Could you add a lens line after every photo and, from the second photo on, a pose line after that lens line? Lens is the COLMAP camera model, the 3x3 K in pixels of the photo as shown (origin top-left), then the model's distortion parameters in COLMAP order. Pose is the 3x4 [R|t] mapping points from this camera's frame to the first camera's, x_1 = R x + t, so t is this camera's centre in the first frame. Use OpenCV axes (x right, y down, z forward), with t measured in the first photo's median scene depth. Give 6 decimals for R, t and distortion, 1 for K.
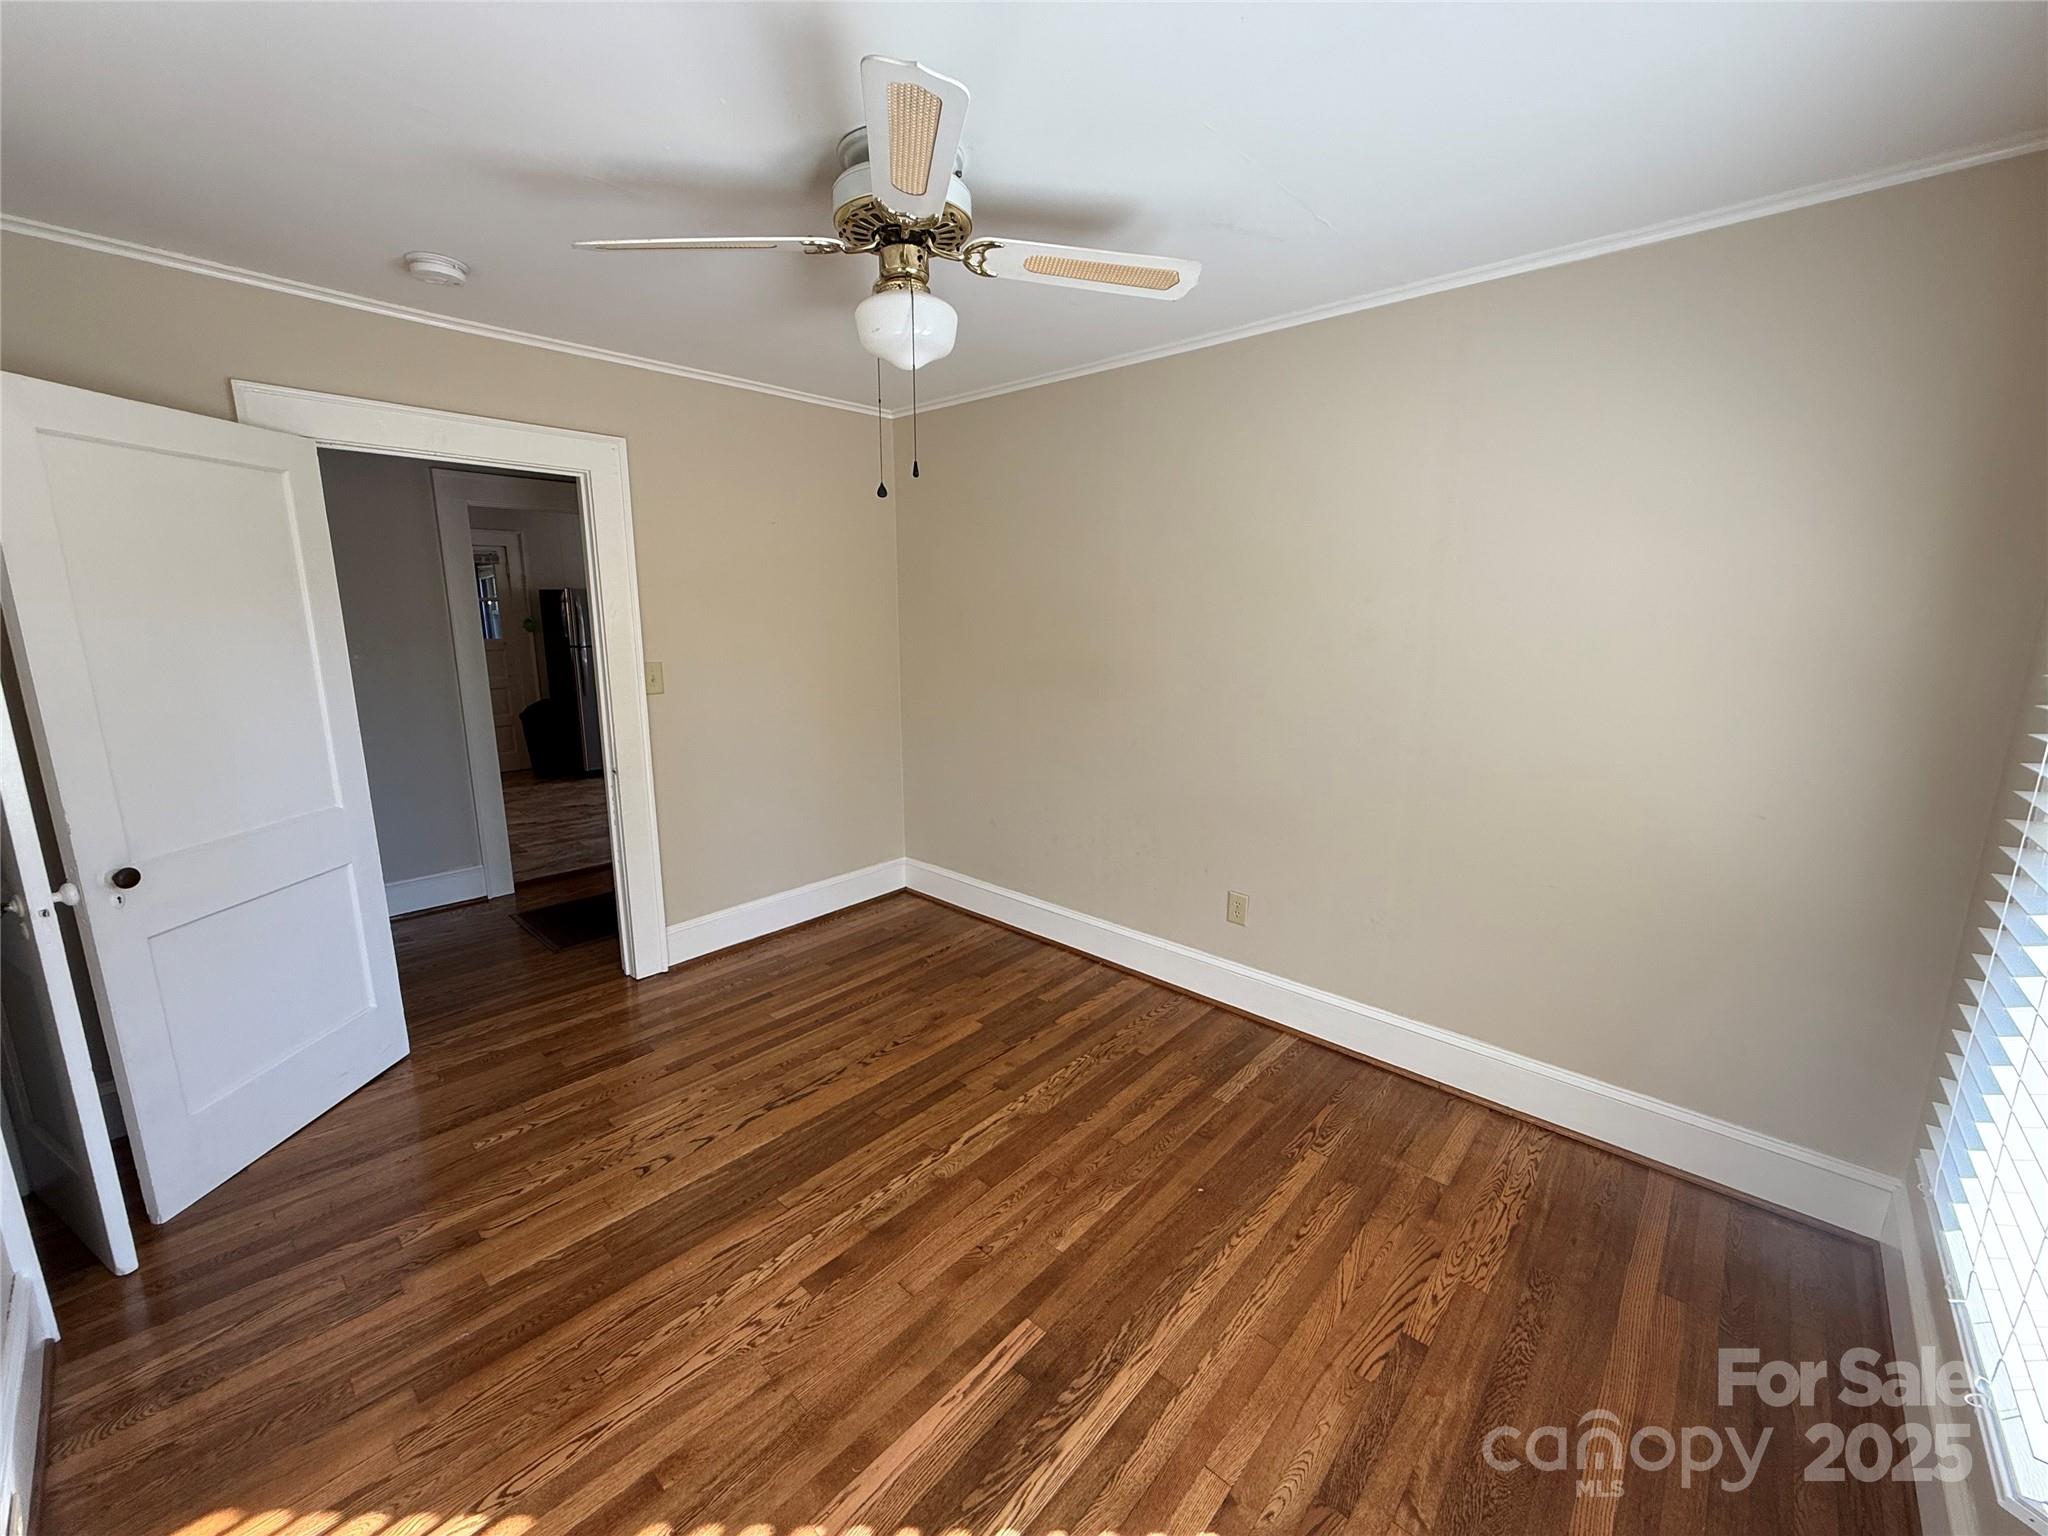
lens RADIAL K [[814.2, 0, 1020.9], [0, 814.2, 766.3], [0, 0, 1]] dist [0.001707, -0.000188]
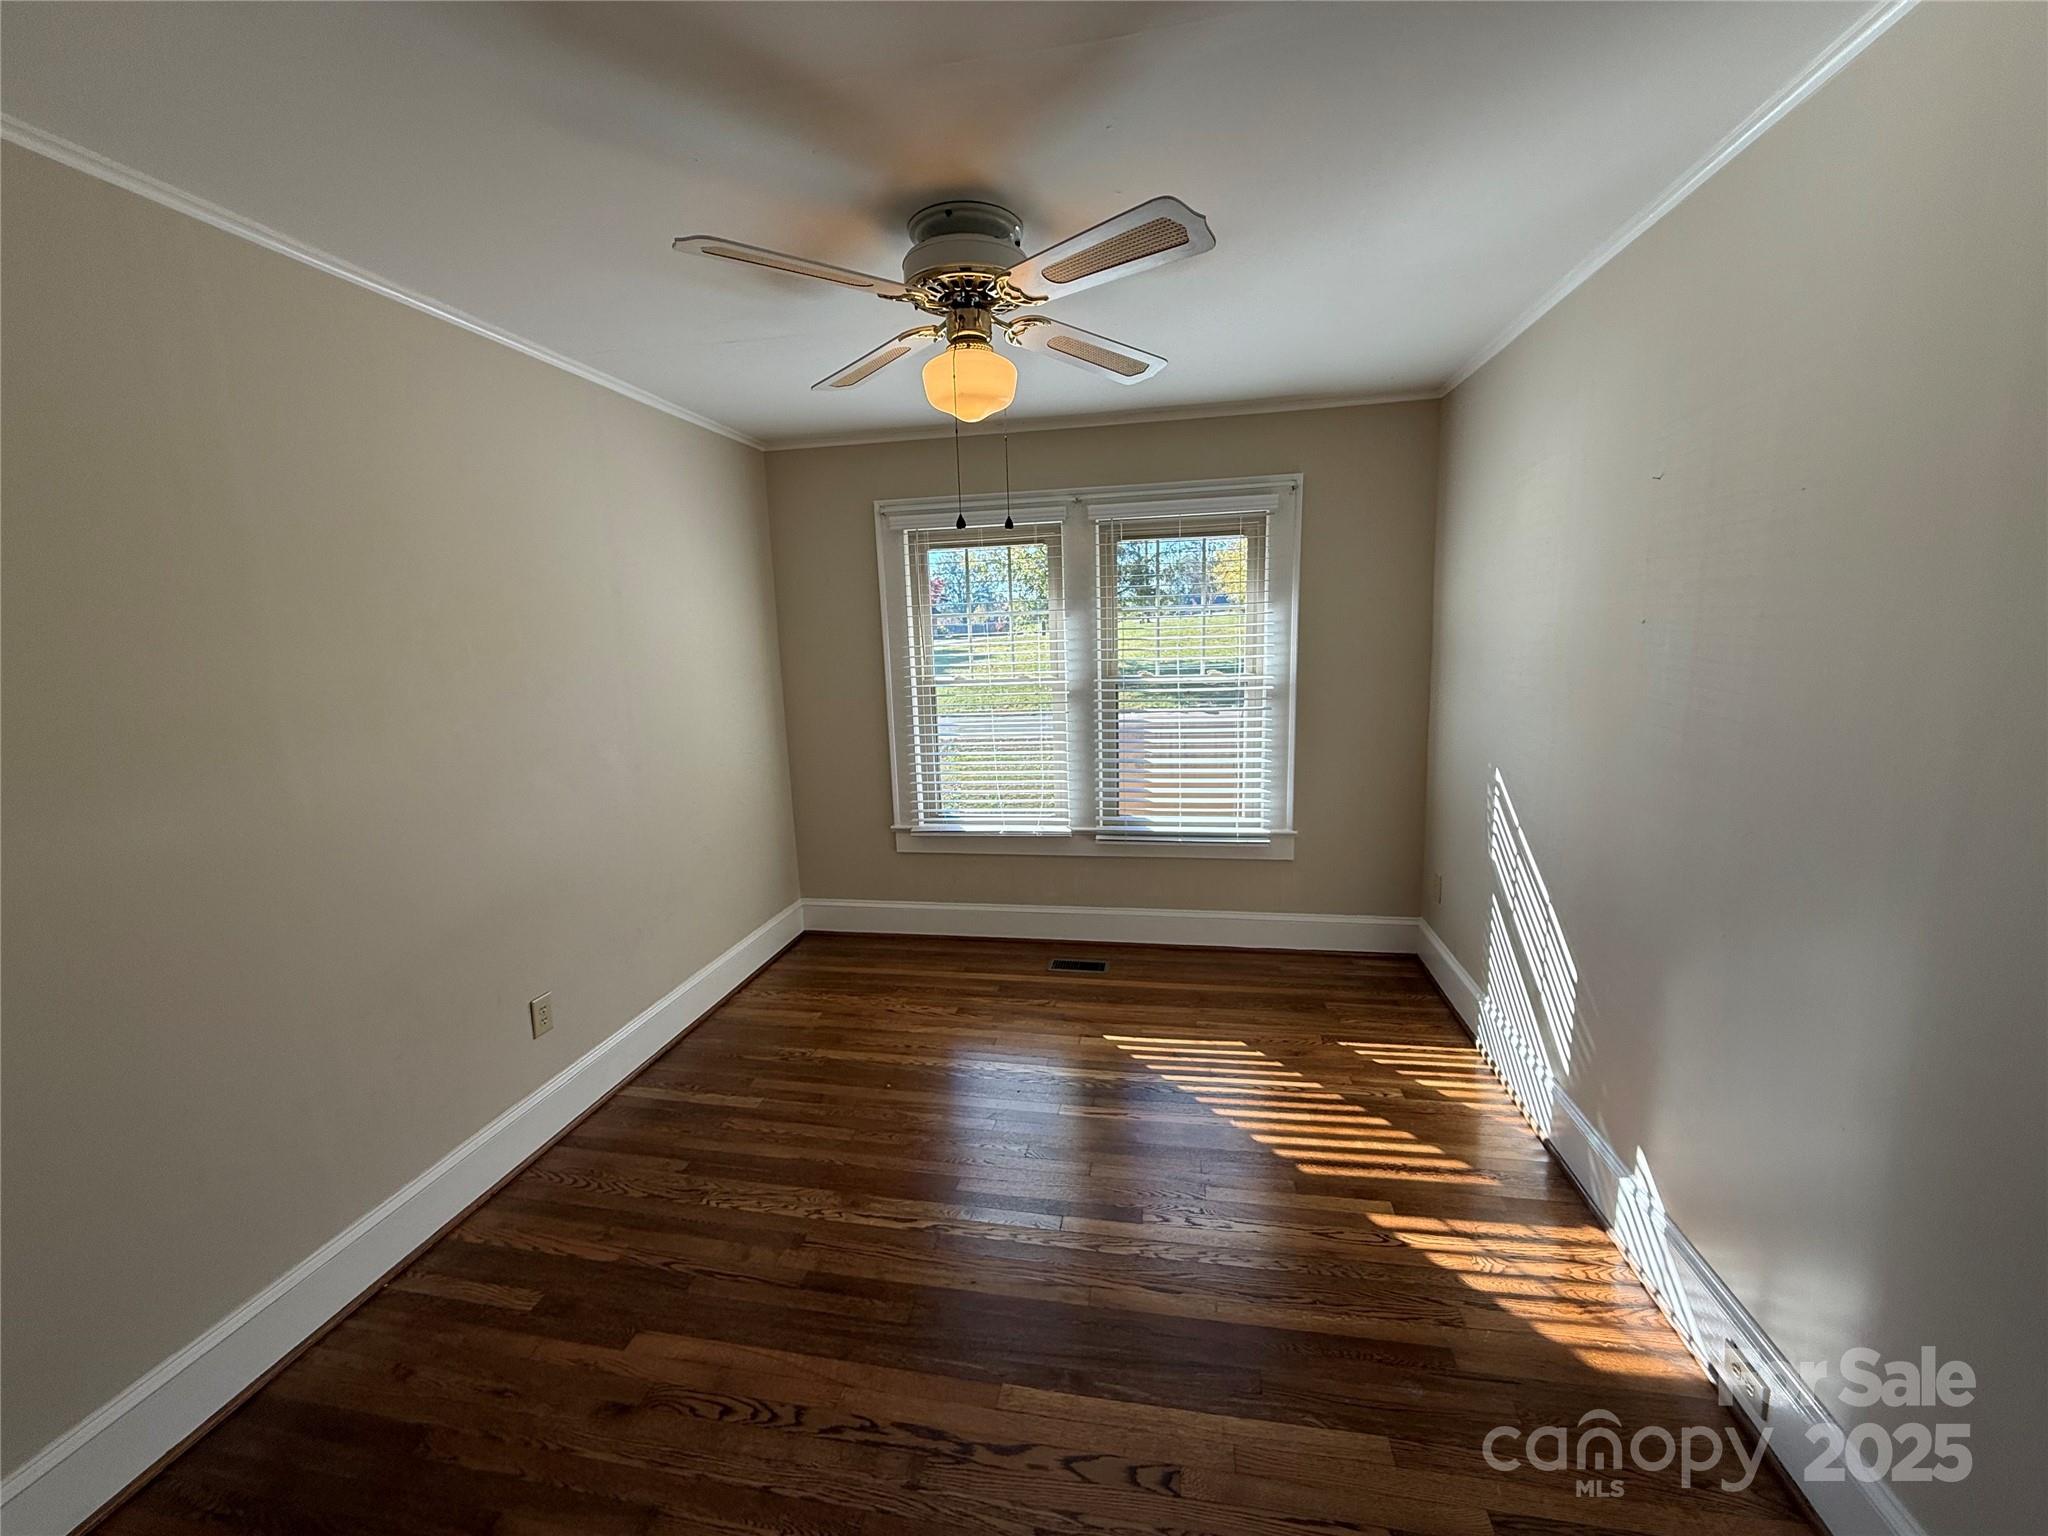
lens RADIAL K [[814.2, 0, 1020.9], [0, 814.2, 766.3], [0, 0, 1]] dist [0.001707, -0.000188]
pose [[-0.527954, -0.129256, 0.839379, -0.867615], [0.194561, 0.943657, 0.267689, -0.253994], [-0.826686, 0.304638, -0.473060, 1.217768]]
